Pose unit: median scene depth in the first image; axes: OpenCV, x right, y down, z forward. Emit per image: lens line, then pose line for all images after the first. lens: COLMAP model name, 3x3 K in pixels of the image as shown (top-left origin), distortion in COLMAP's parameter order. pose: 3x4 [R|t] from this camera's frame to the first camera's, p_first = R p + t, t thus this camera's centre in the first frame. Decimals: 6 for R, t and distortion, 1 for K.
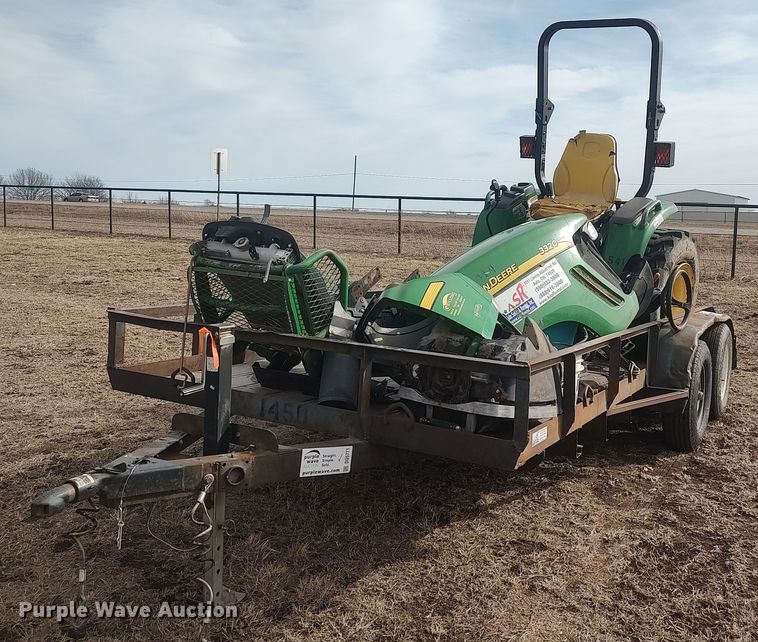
lens RADIAL K [[806.2, 0, 398.9], [0, 806.2, 284.3], [0, 0, 1]] dist [0.026789, 0.000000]
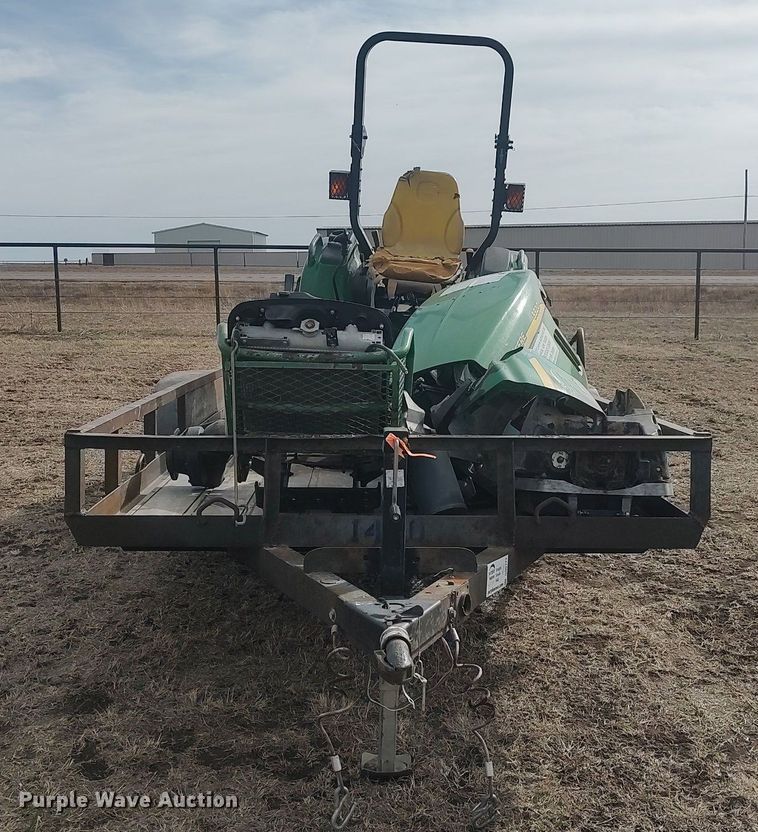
lens RADIAL K [[1108.1, 0, 393.9], [0, 1108.1, 386.8], [0, 0, 1]] dist [0.029388, 0.000000]
pose [[0.857752, -0.084374, 0.507093, -0.617506], [0.067029, 0.996374, 0.052405, -0.040207], [-0.509676, -0.010961, 0.860297, 0.035170]]
